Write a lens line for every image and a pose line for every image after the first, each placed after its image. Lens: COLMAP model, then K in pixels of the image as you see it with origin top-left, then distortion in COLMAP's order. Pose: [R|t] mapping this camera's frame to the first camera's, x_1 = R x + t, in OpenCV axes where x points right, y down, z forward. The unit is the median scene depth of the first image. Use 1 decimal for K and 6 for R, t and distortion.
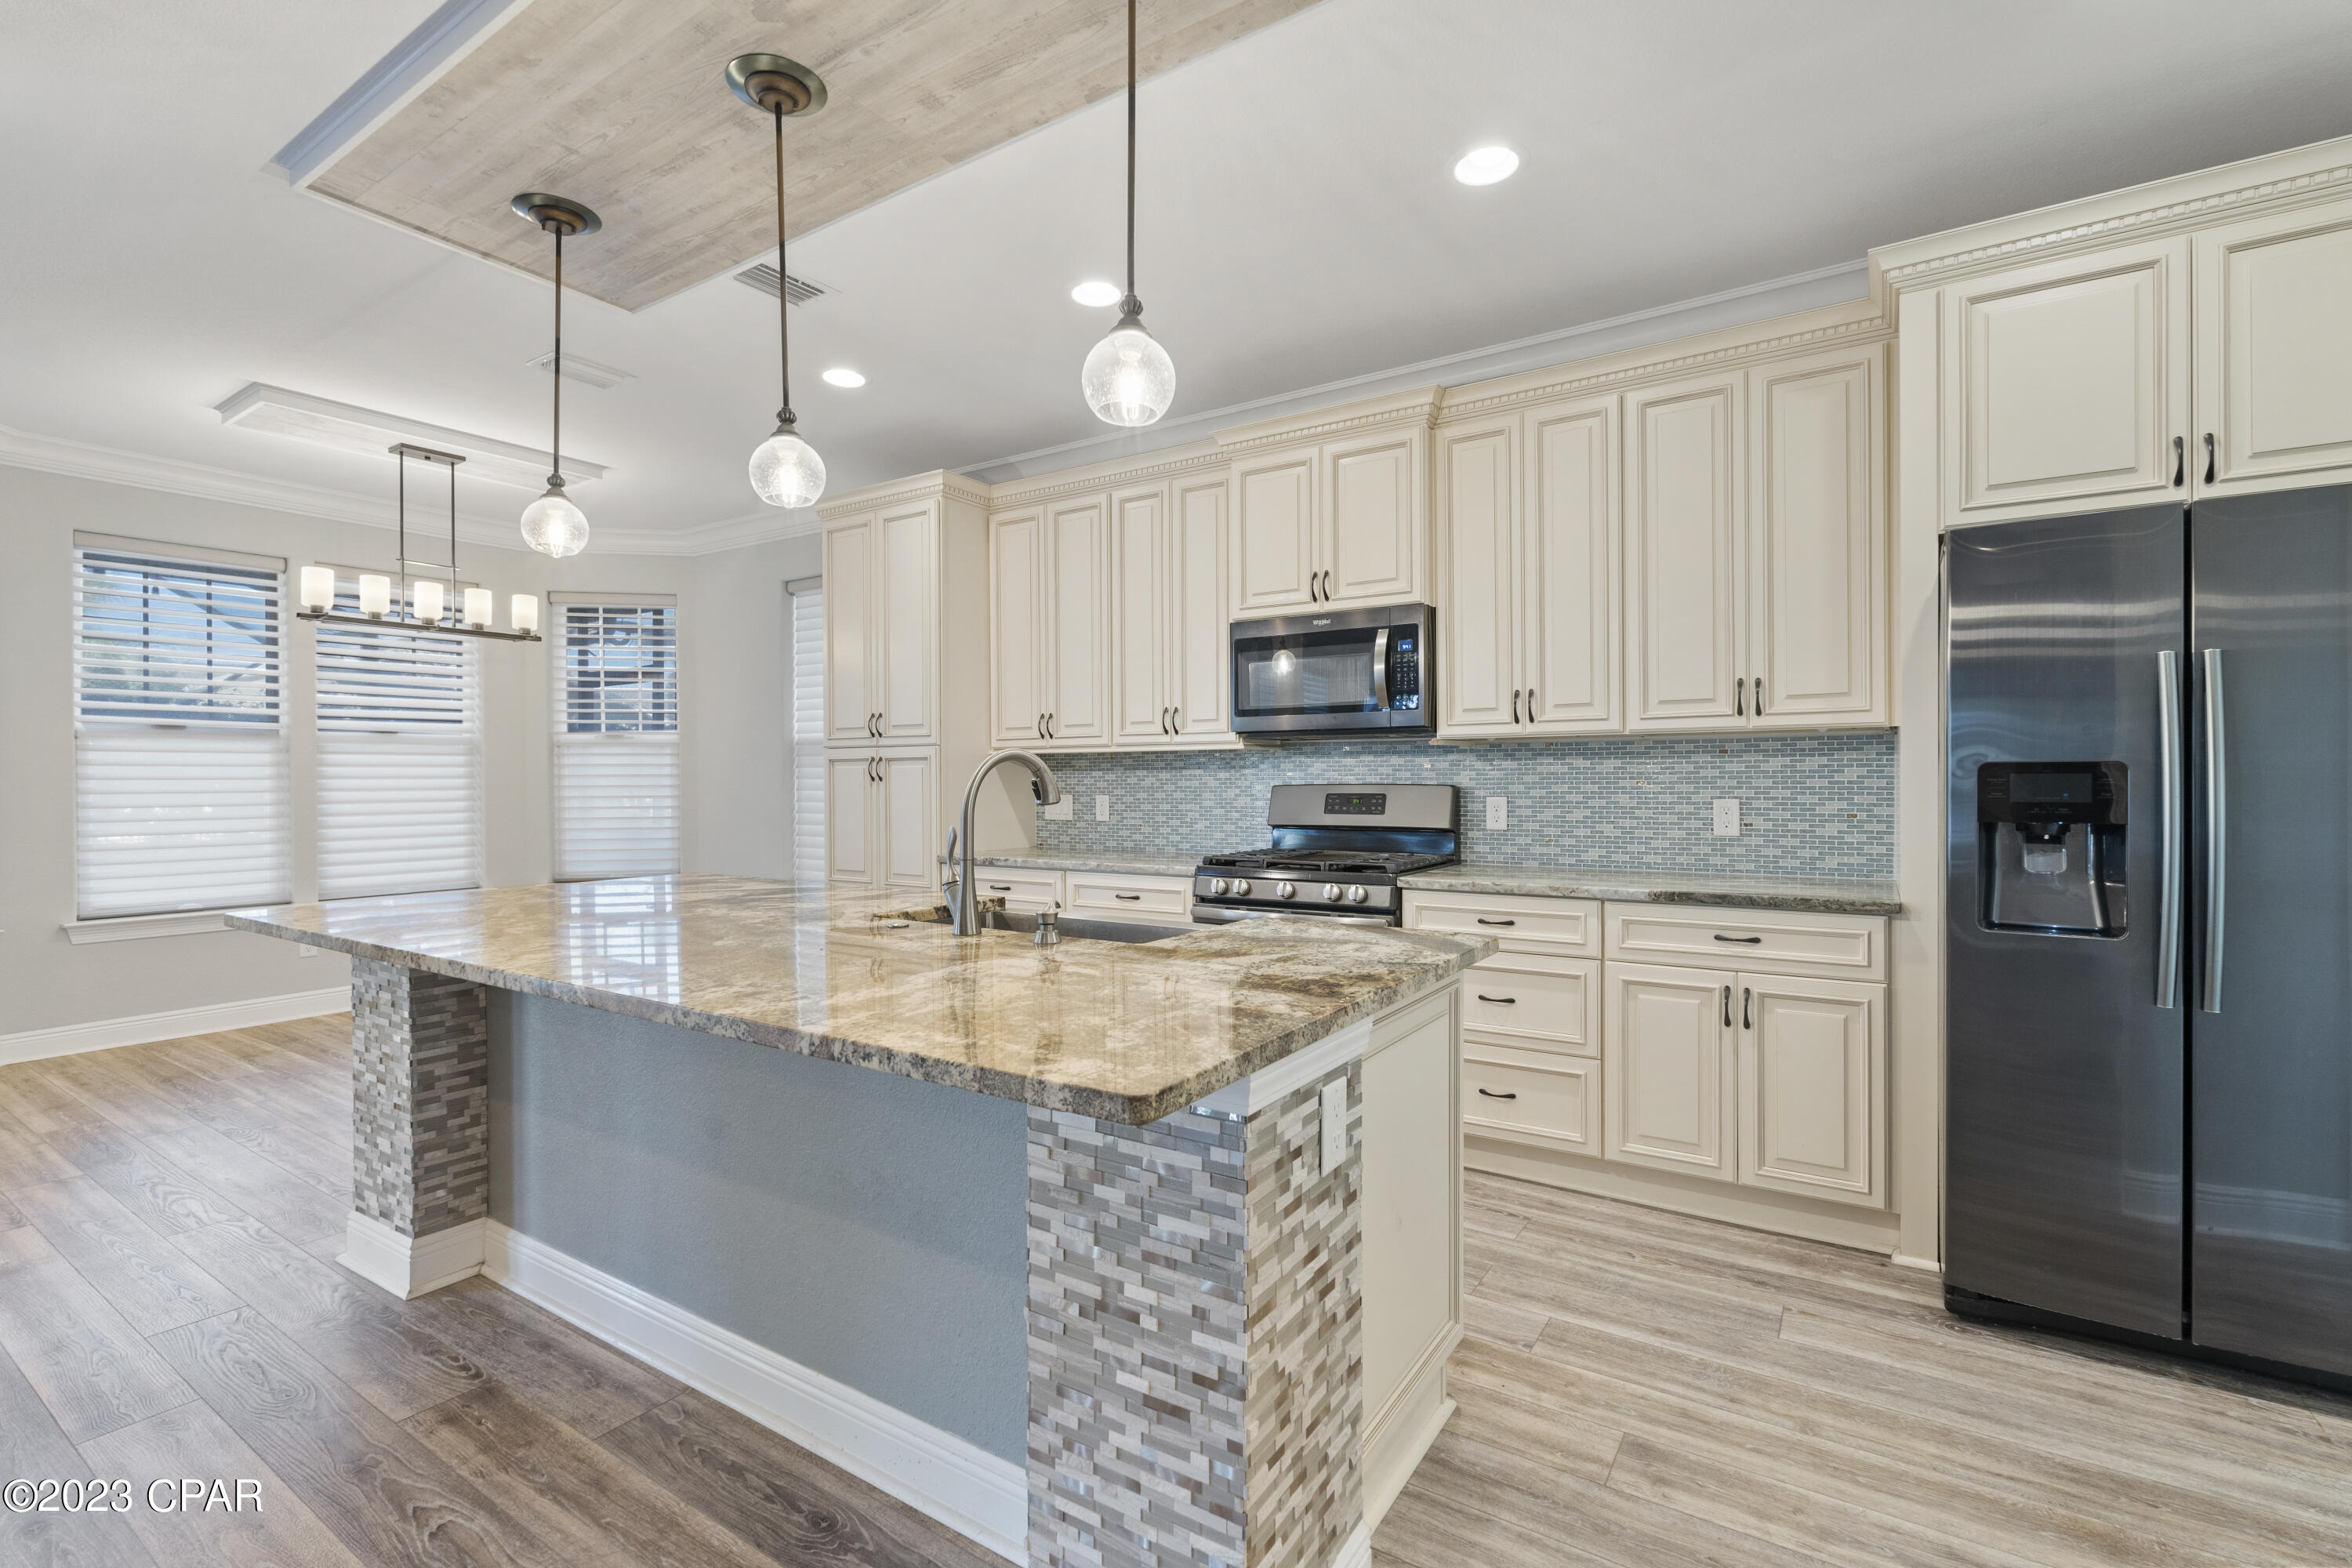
lens RADIAL K [[1043.4, 0, 1176.0], [0, 1043.4, 784.0], [0, 0, 1]] dist [-0.013200, 0.000065]
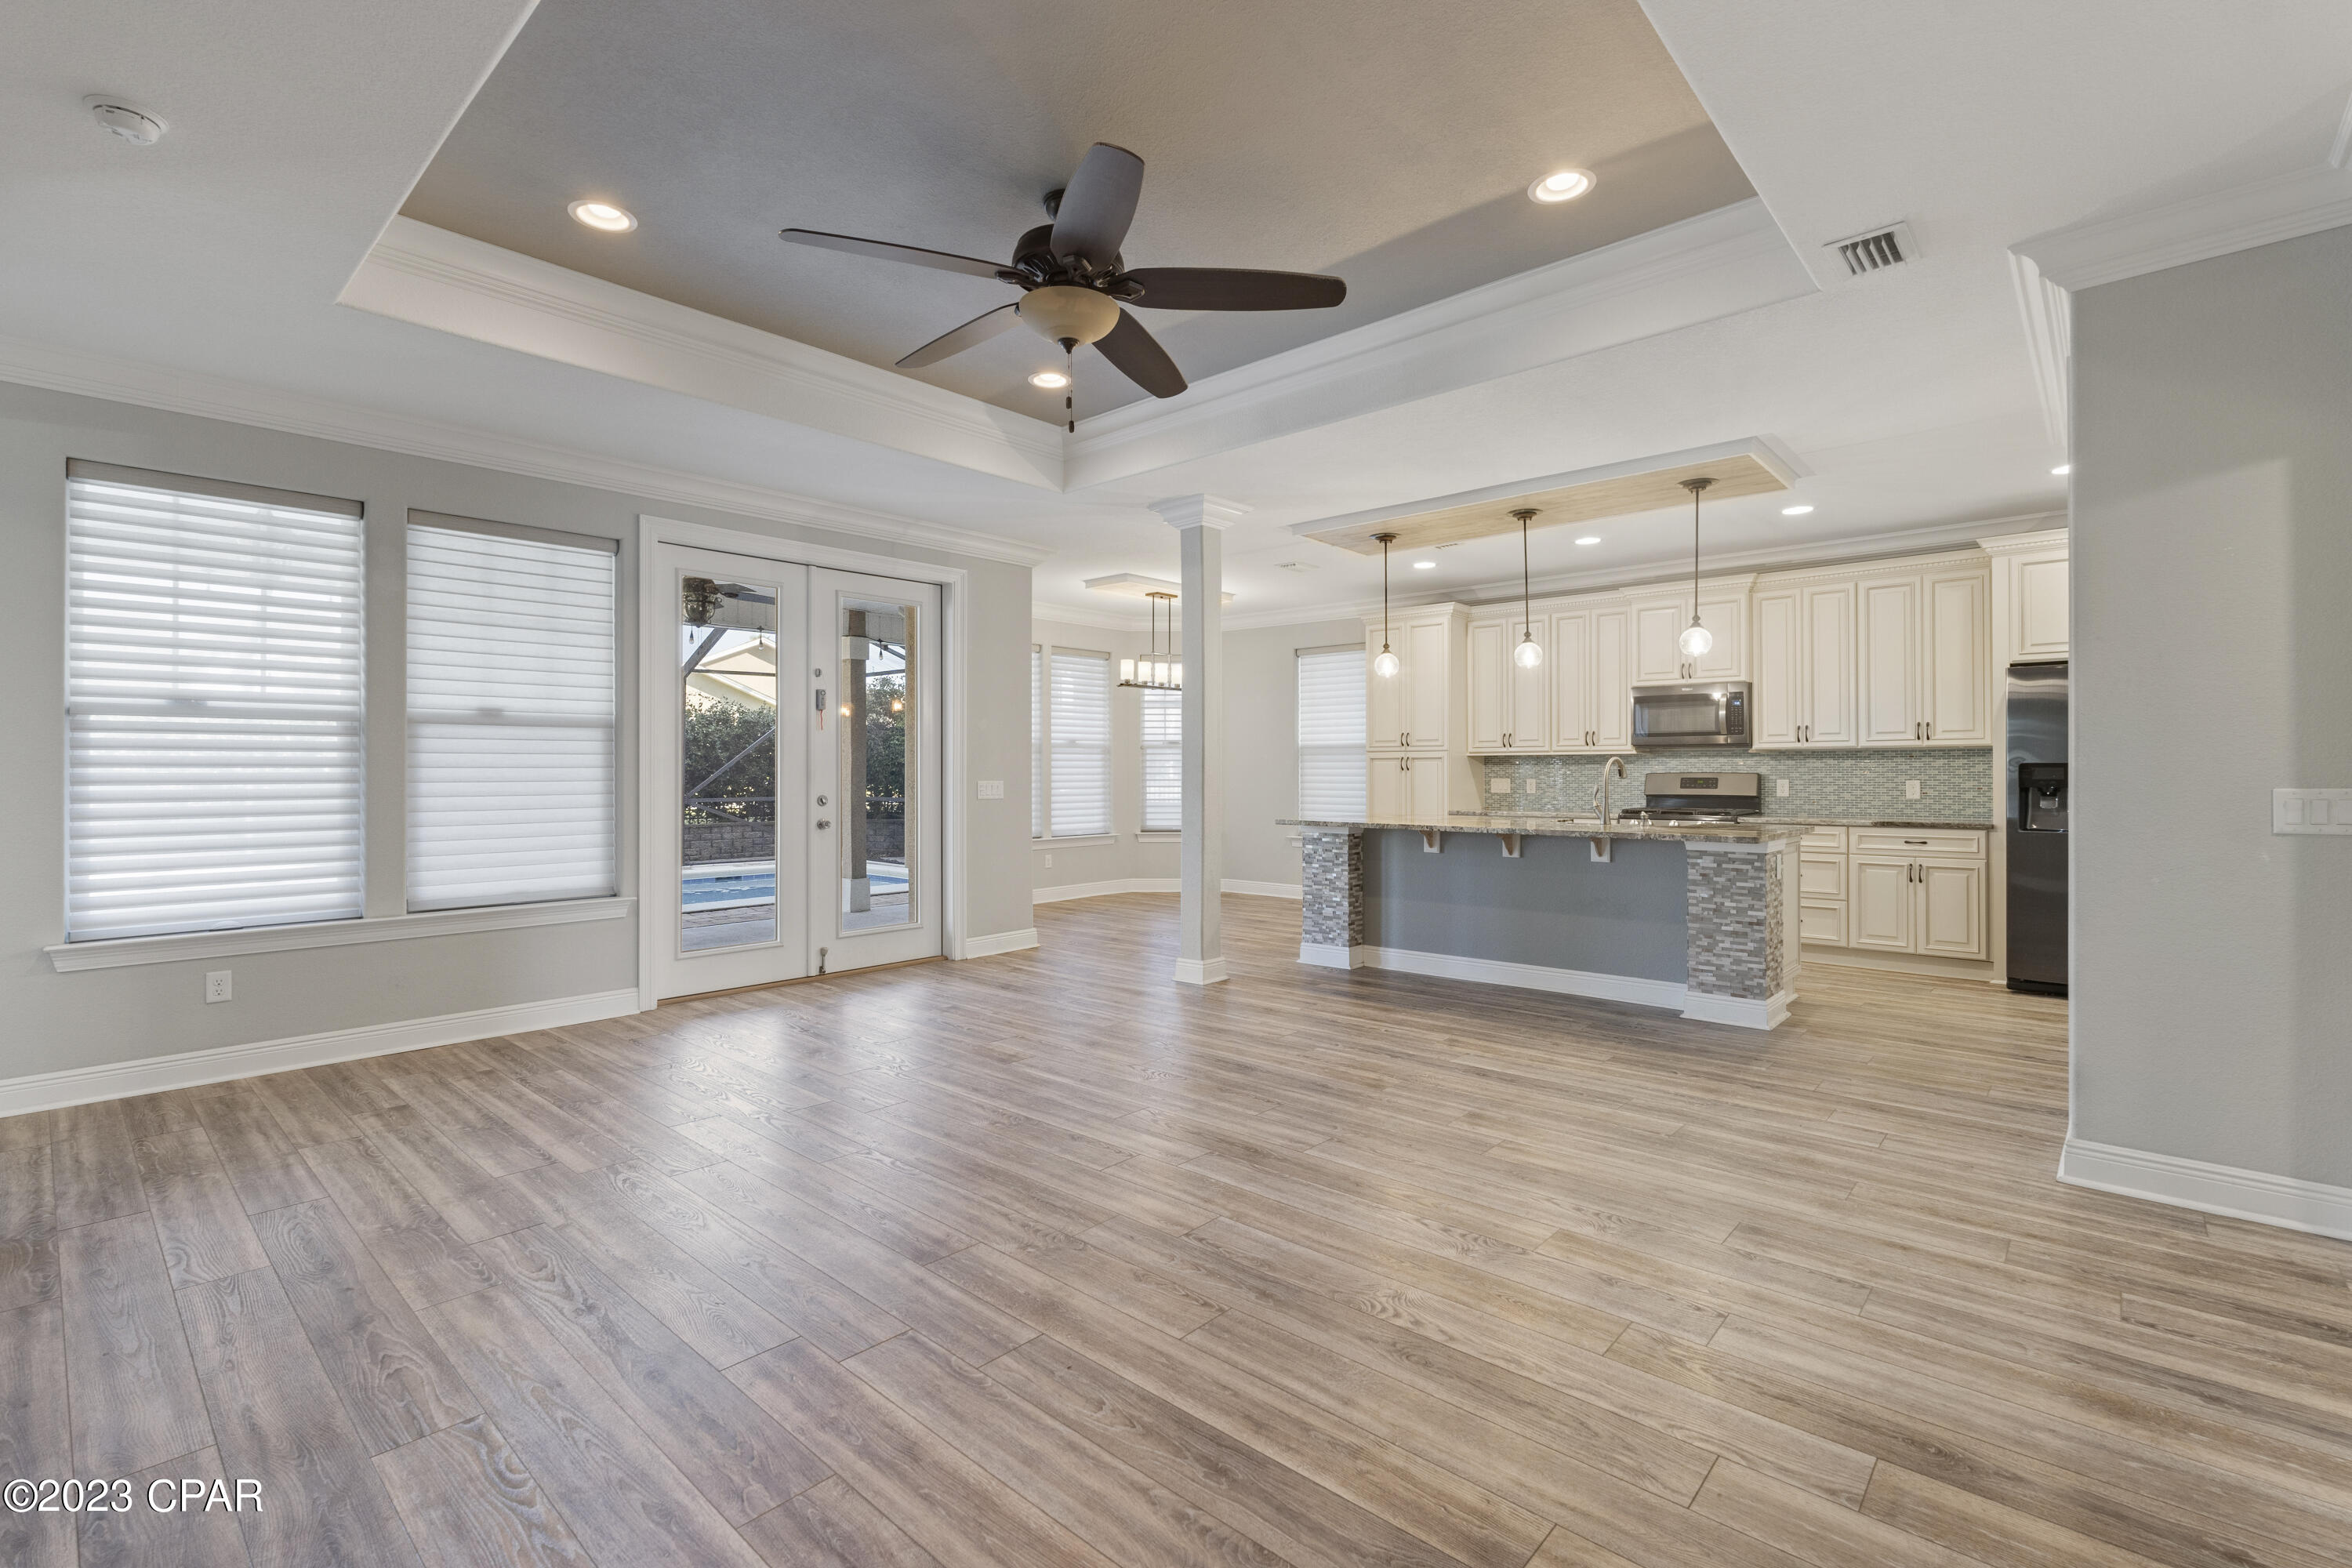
lens RADIAL K [[1046.3, 0, 1177.4], [0, 1046.3, 768.7], [0, 0, 1]] dist [-0.001180, -0.000309]
pose [[0.988837, 0.002838, -0.148974, -0.595445], [-0.003936, 0.999967, -0.007073, 0.012492], [0.148950, 0.007580, 0.988816, -1.252828]]
